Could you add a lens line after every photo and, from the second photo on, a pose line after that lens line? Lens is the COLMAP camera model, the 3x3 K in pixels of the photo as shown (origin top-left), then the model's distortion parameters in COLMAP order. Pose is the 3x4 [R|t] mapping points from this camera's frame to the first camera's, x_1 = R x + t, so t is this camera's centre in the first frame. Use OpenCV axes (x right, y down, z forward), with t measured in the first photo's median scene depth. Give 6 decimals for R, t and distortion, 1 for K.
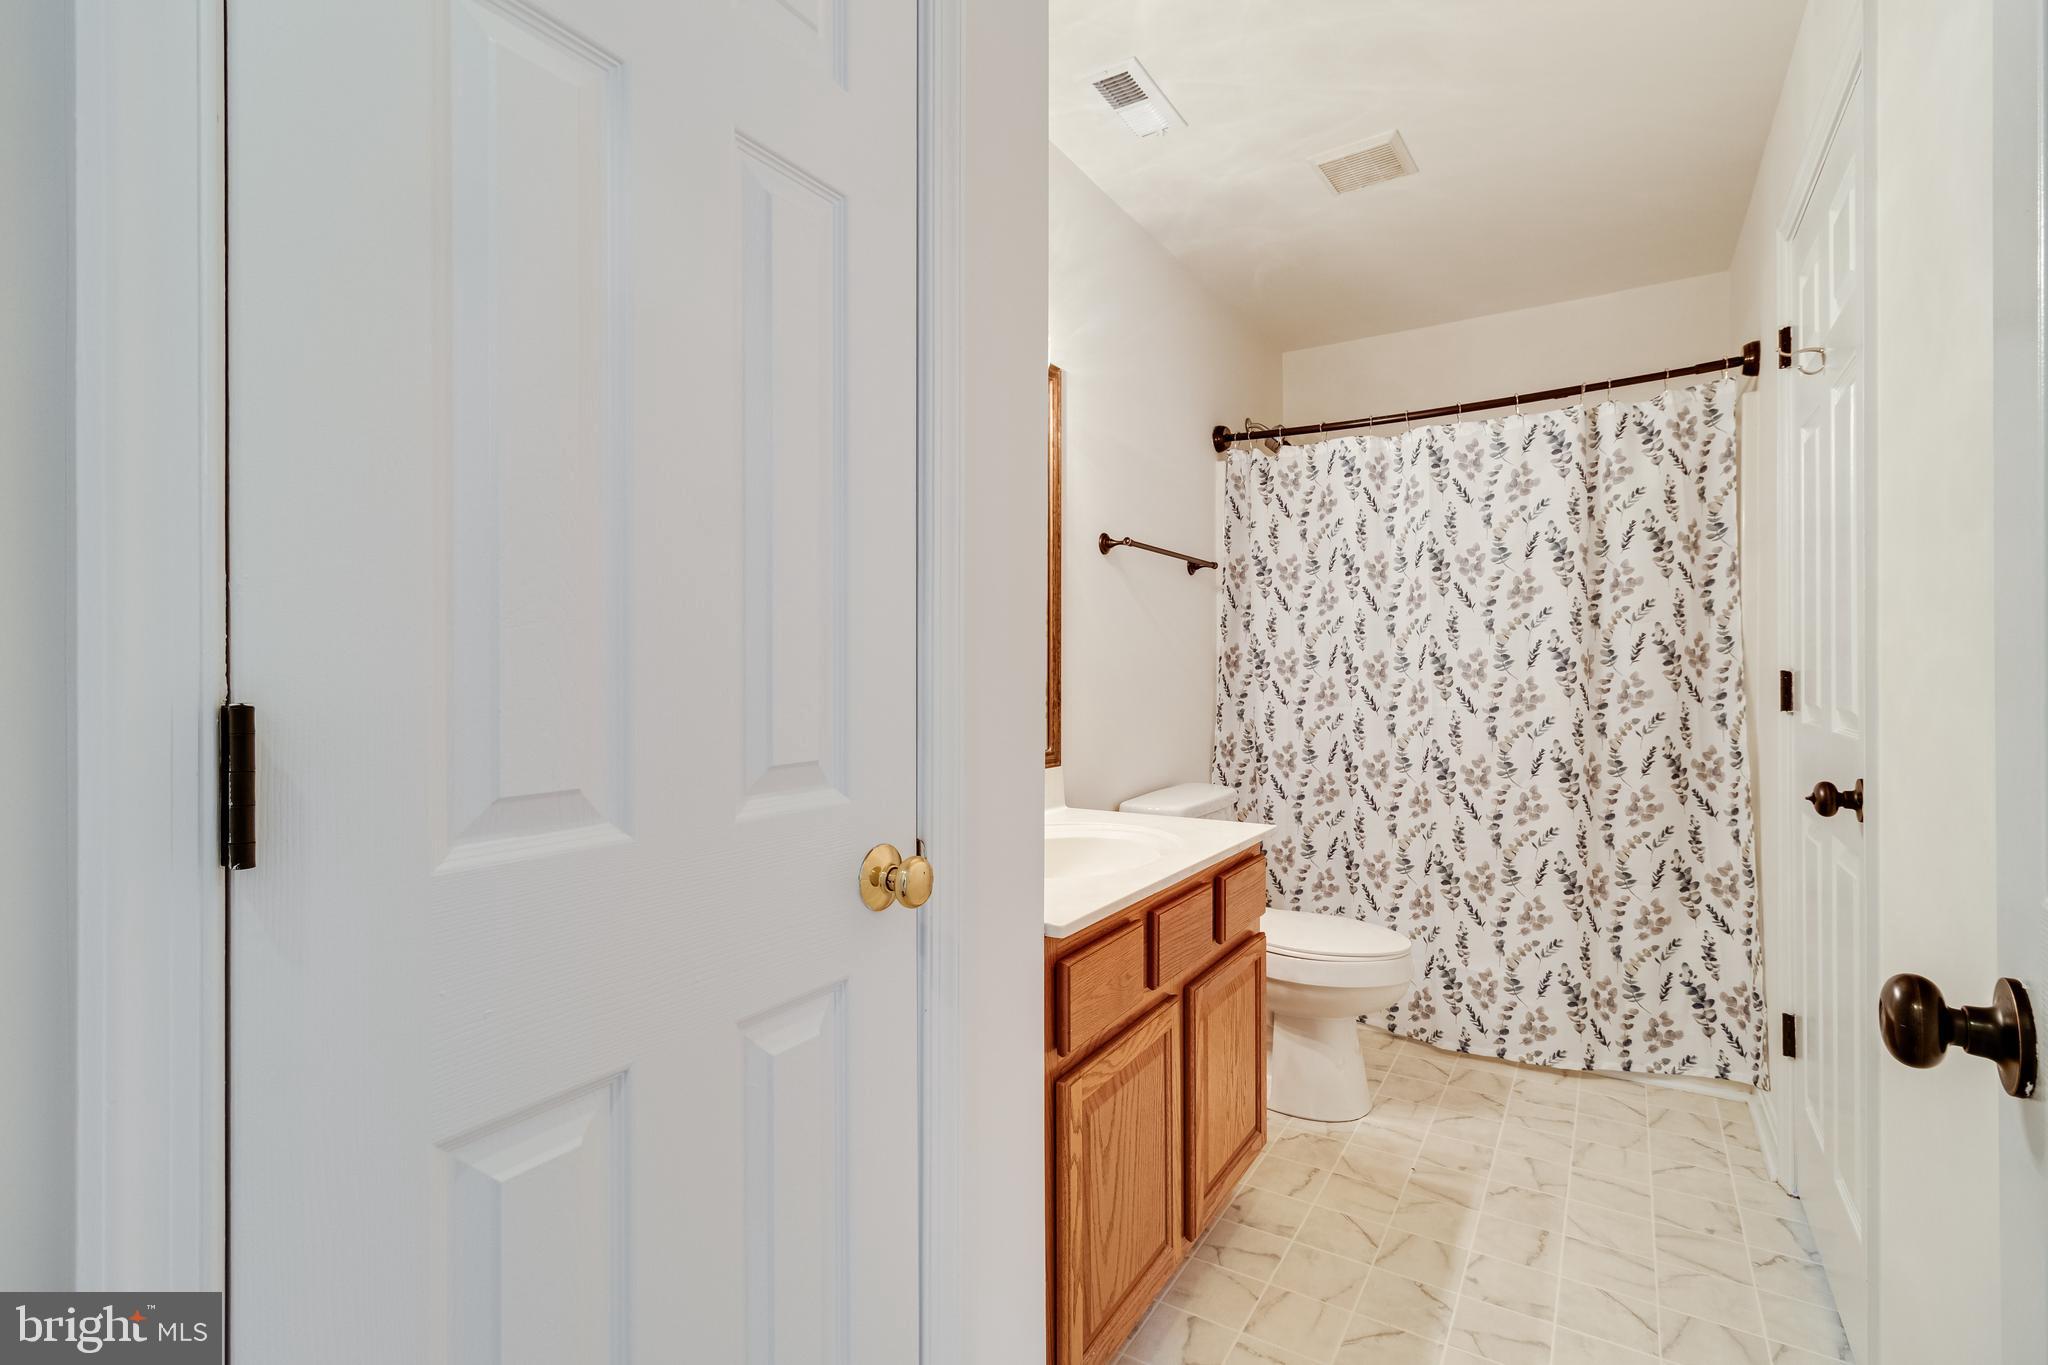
lens RADIAL K [[954.7, 0, 1020.9], [0, 954.7, 674.0], [0, 0, 1]] dist [0.002012, -0.000075]
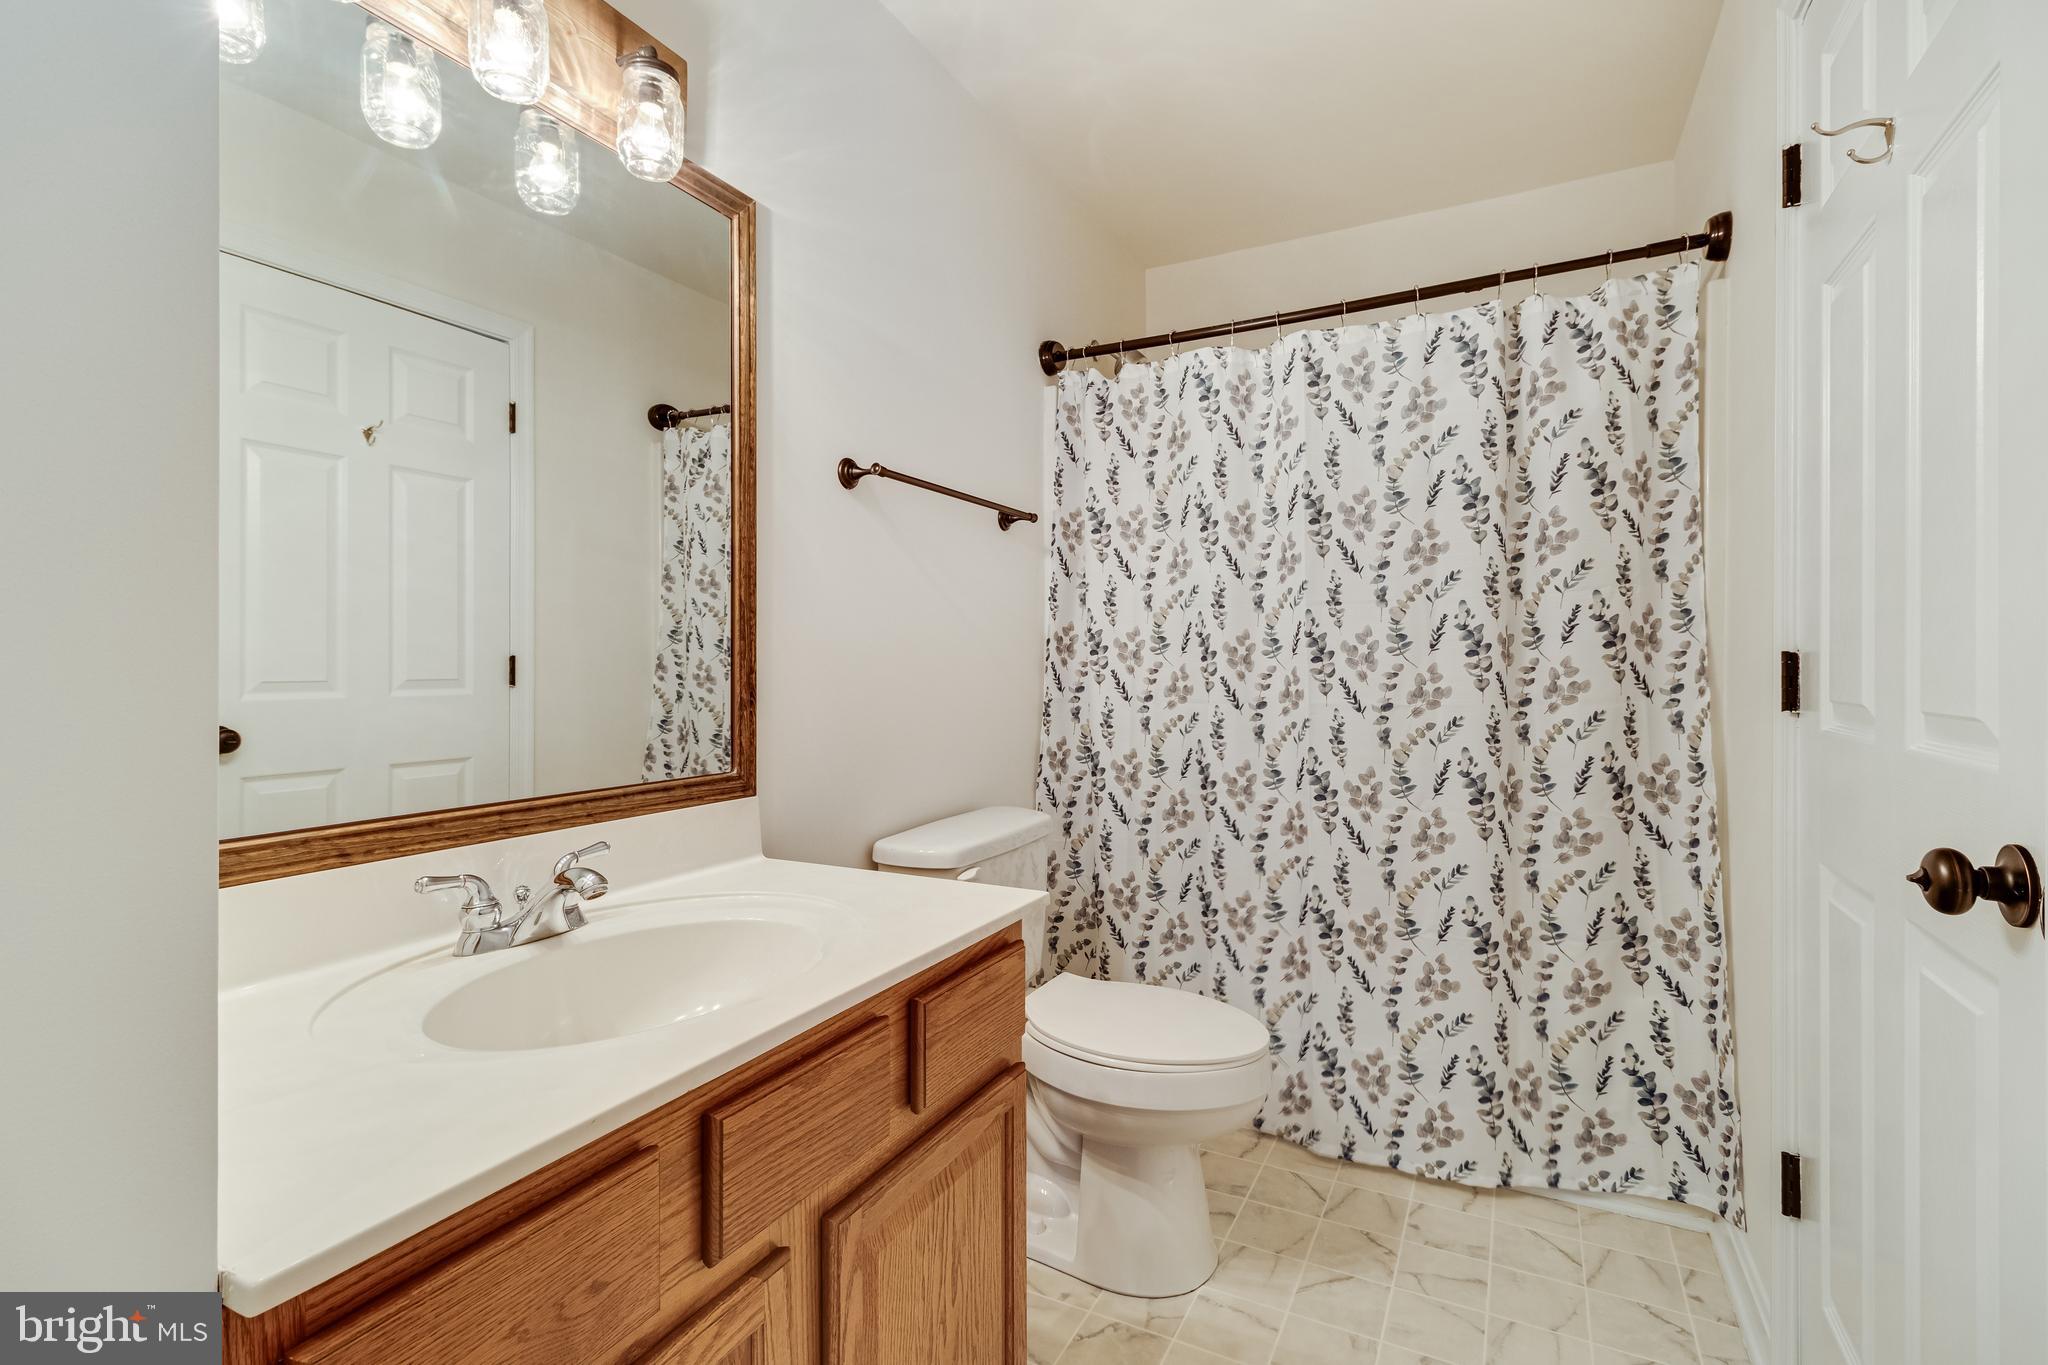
lens RADIAL K [[954.7, 0, 1027.5], [0, 954.7, 676.9], [0, 0, 1]] dist [0.002012, -0.000075]
pose [[0.996690, -0.001548, 0.081276, 0.155937], [0.000717, 0.999947, 0.010260, 0.005468], [-0.081287, -0.010168, 0.996639, 0.279692]]
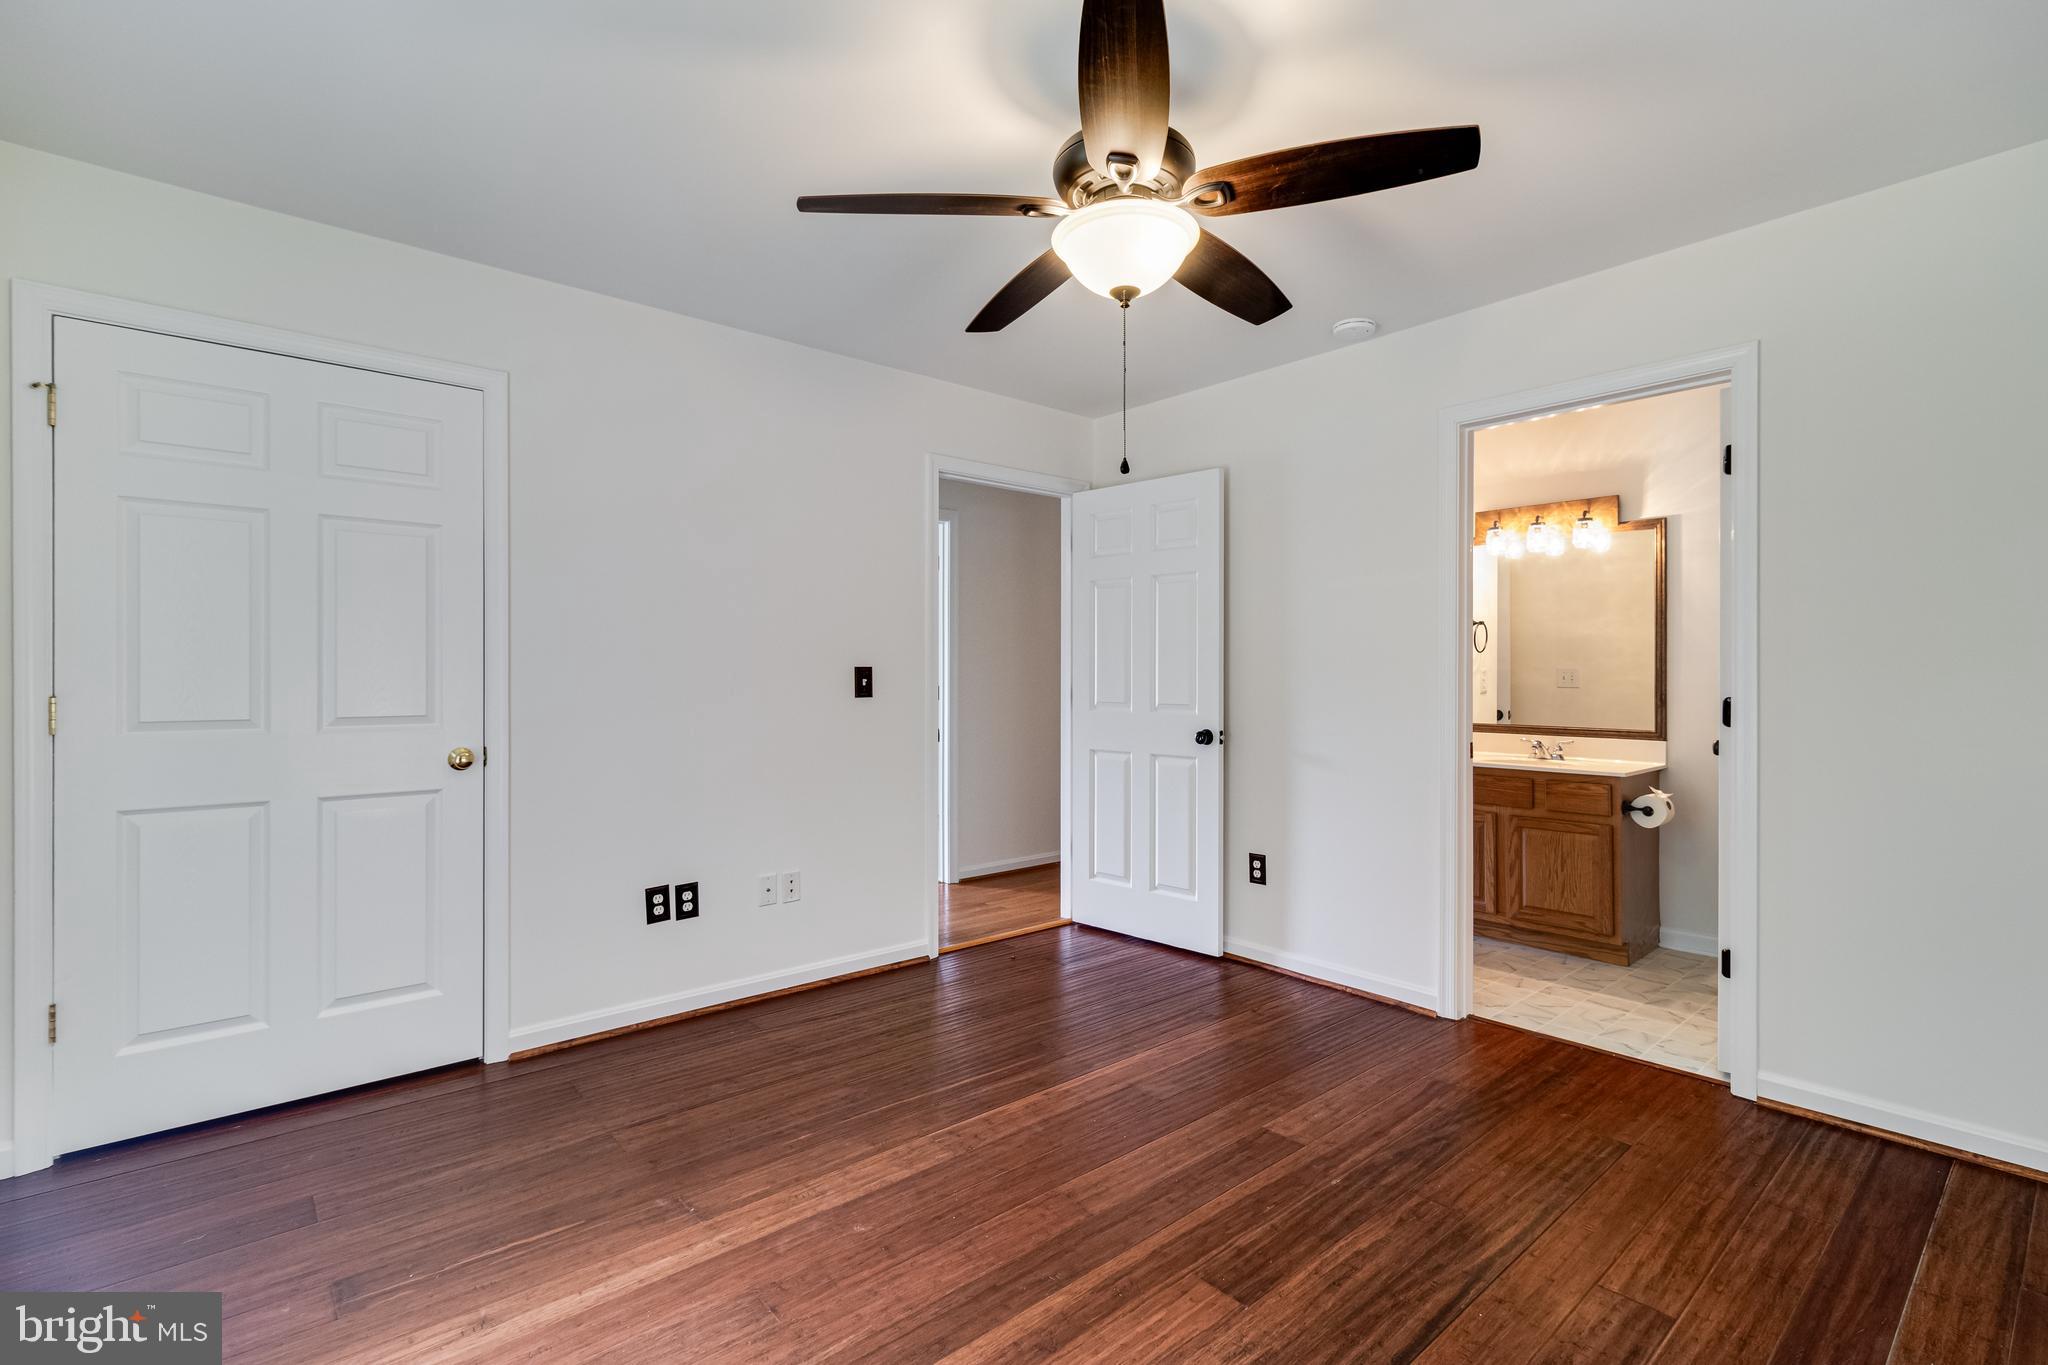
lens RADIAL K [[954.7, 0, 1026.6], [0, 954.7, 679.6], [0, 0, 1]] dist [0.002012, -0.000075]
pose [[-0.294455, 0.001505, -0.955664, 1.877849], [0.000932, 0.999999, 0.001288, -0.025916], [0.955665, -0.000511, -0.294456, 0.333514]]
